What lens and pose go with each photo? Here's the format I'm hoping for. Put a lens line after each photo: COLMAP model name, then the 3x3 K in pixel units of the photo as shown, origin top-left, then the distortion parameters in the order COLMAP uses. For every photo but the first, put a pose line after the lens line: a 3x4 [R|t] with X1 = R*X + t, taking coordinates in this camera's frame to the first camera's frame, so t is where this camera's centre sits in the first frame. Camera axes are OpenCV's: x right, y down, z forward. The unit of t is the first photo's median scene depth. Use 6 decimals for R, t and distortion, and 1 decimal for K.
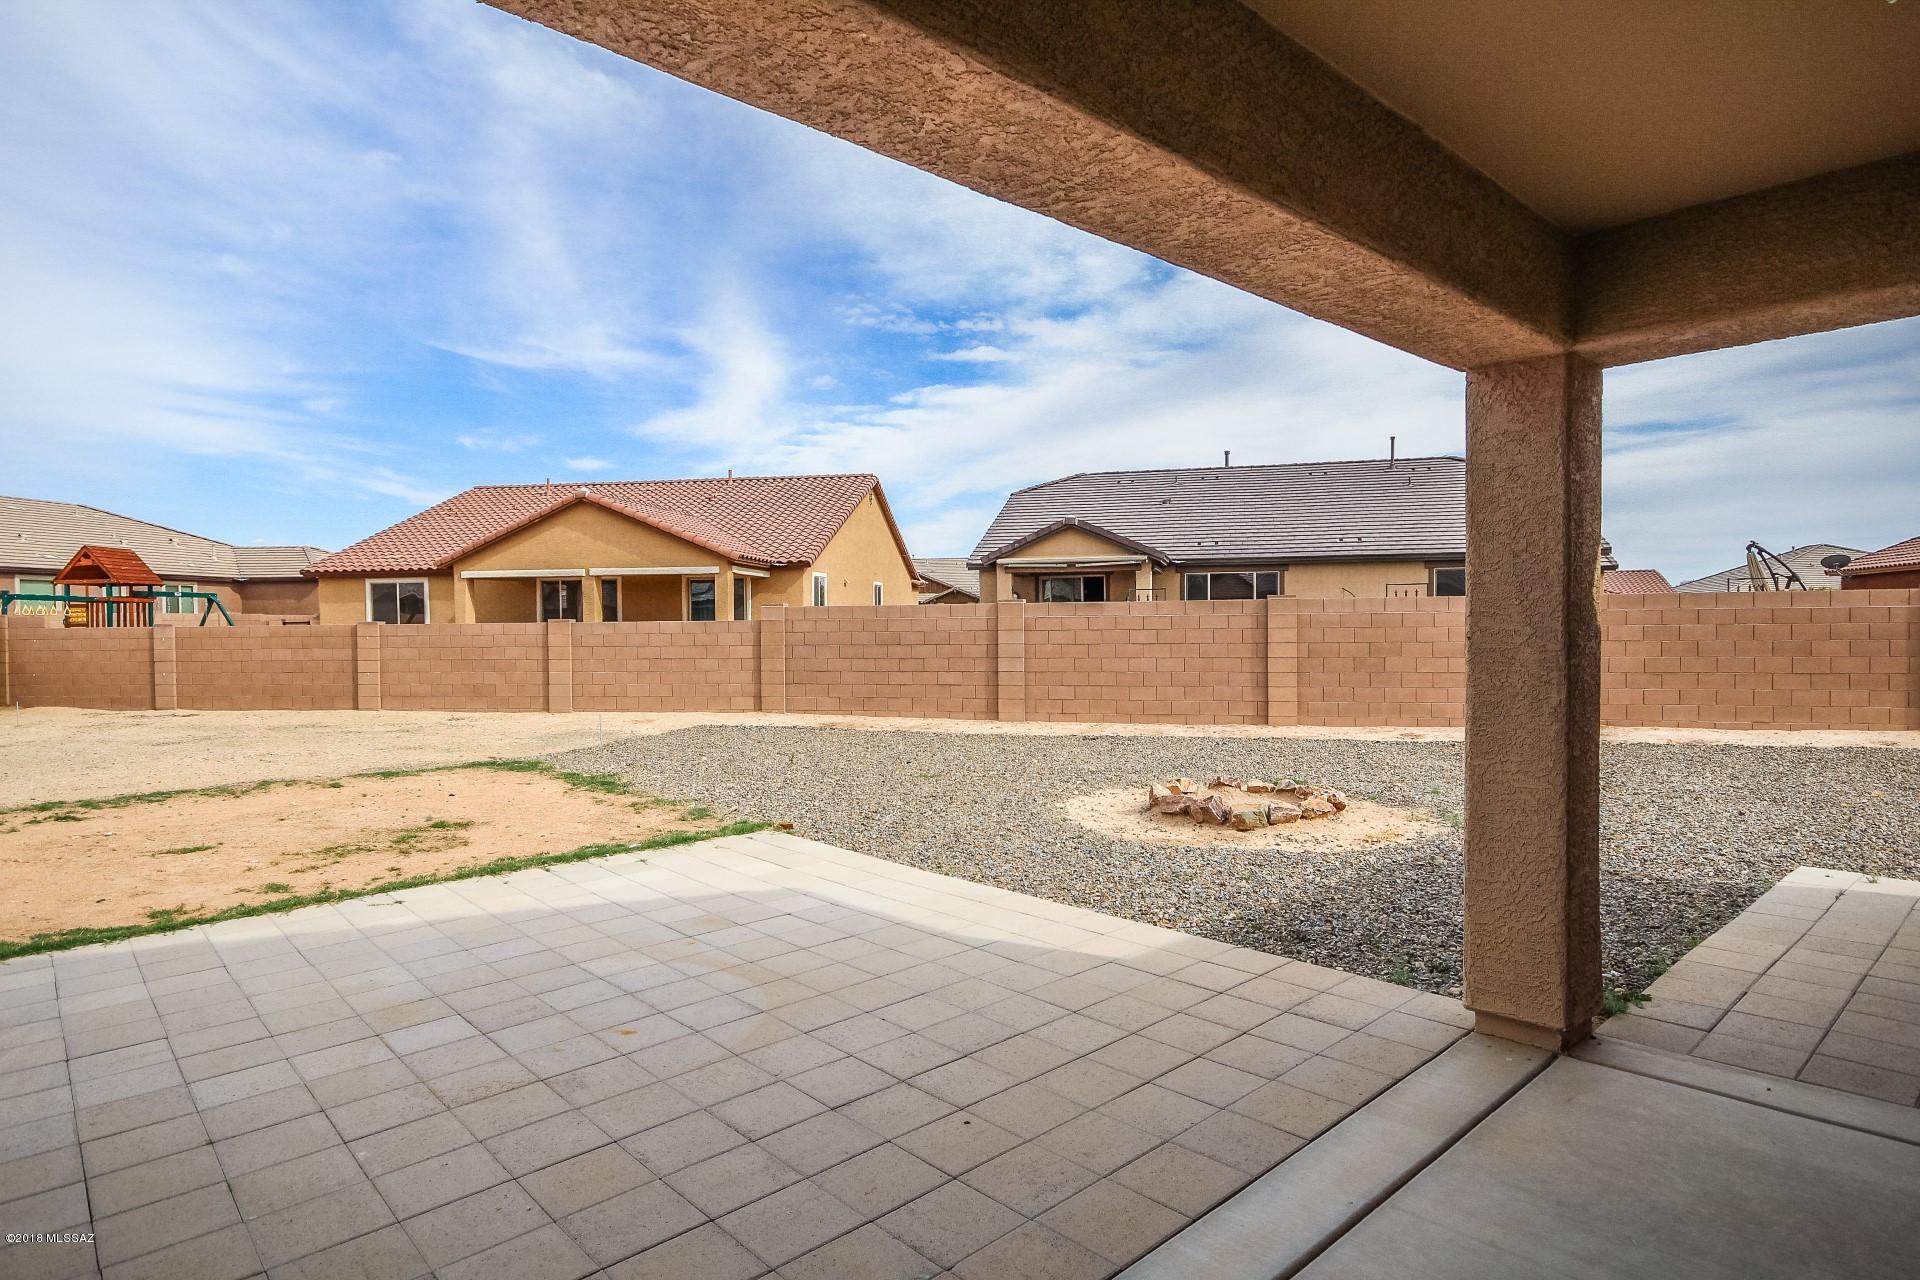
lens RADIAL K [[1038.9, 0, 960.0], [0, 1038.9, 640.0], [0, 0, 1]] dist [0.013746, 0.000474]
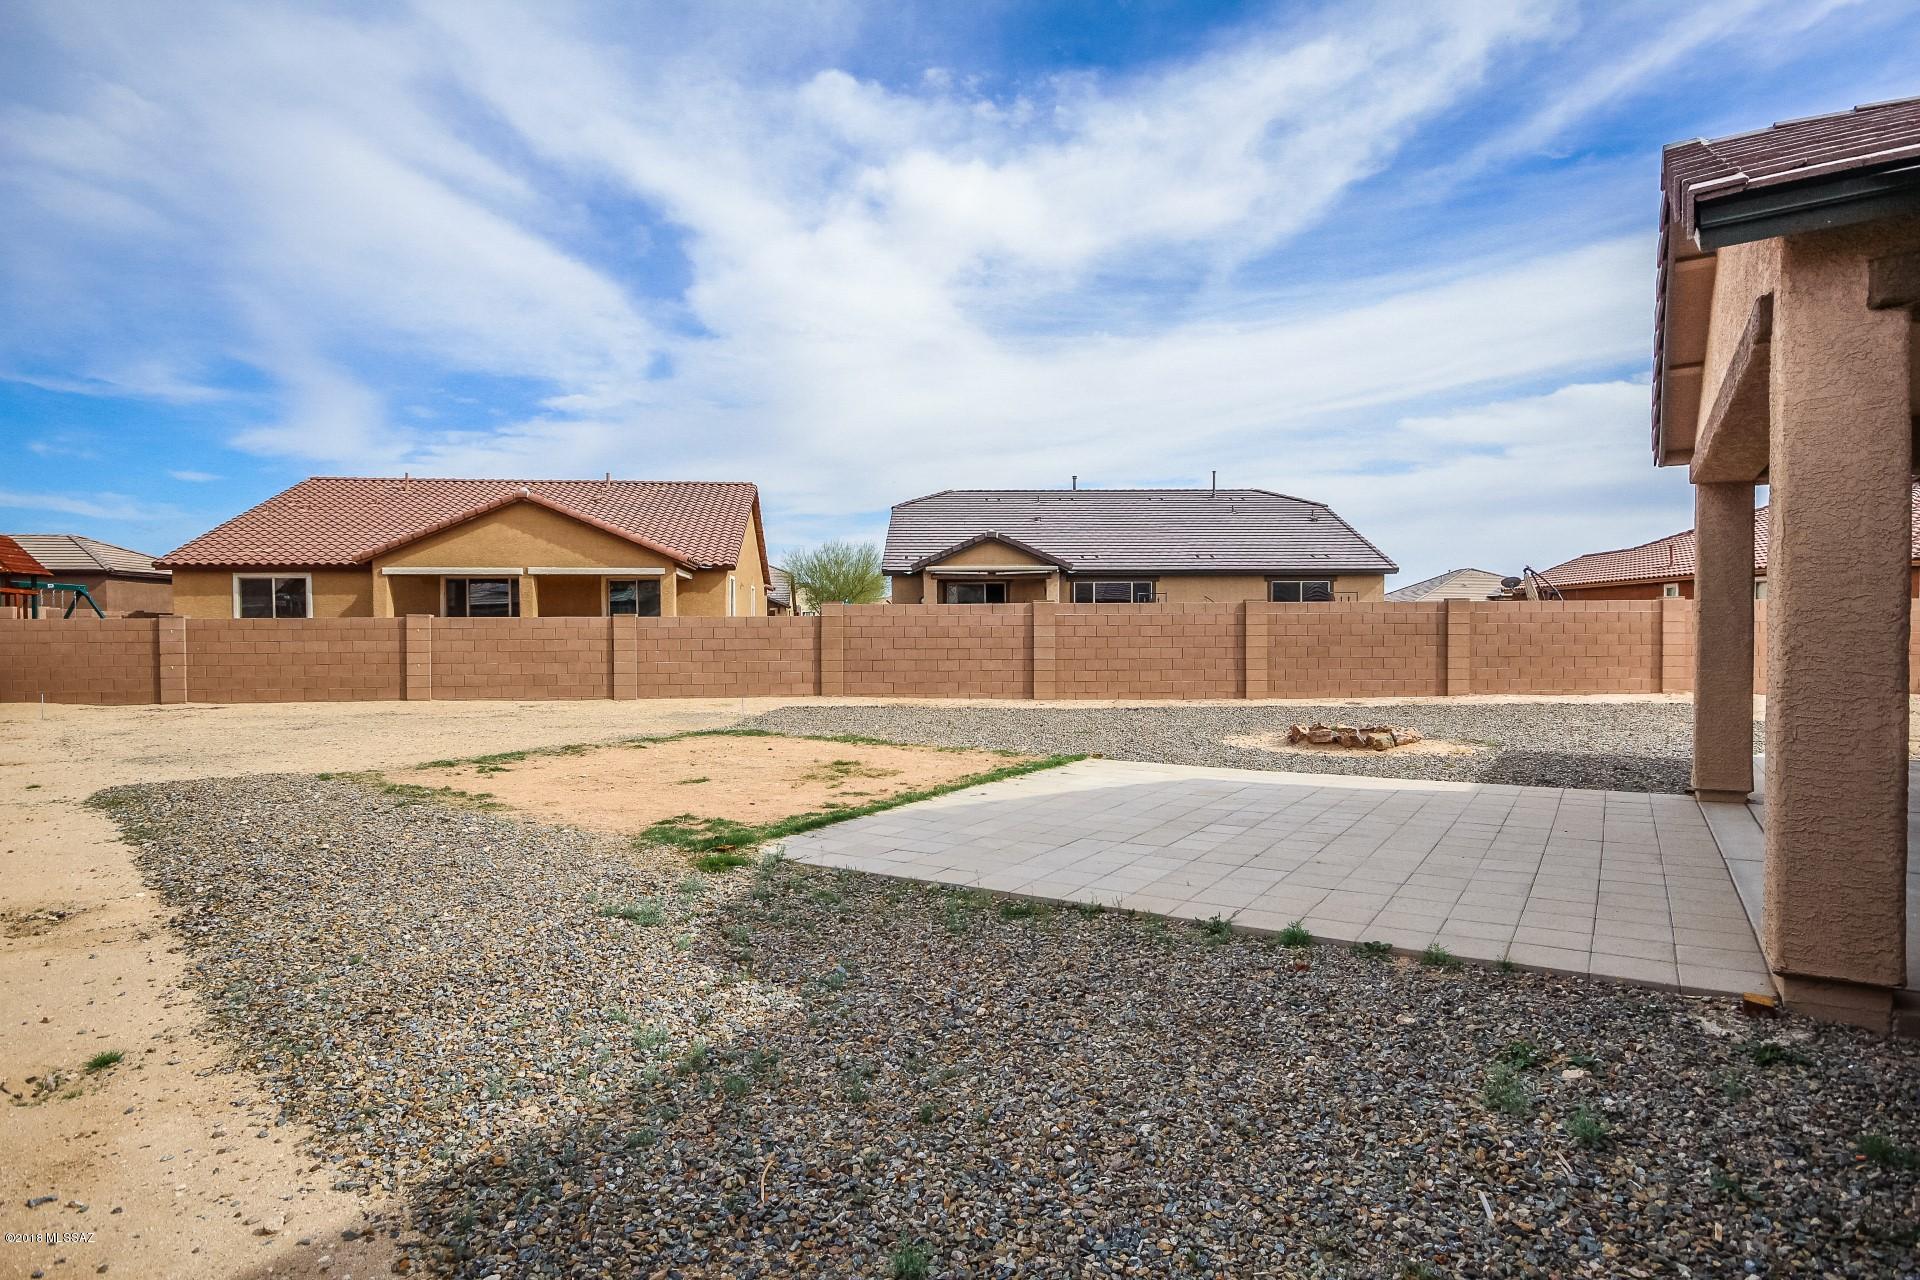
lens RADIAL K [[1038.9, 0, 960.0], [0, 1038.9, 640.0], [0, 0, 1]] dist [0.013746, 0.000474]
pose [[0.966145, 0.002559, 0.257988, -0.302922], [-0.000506, 0.999968, -0.008026, 0.014772], [-0.258000, 0.007623, 0.966115, -0.131538]]
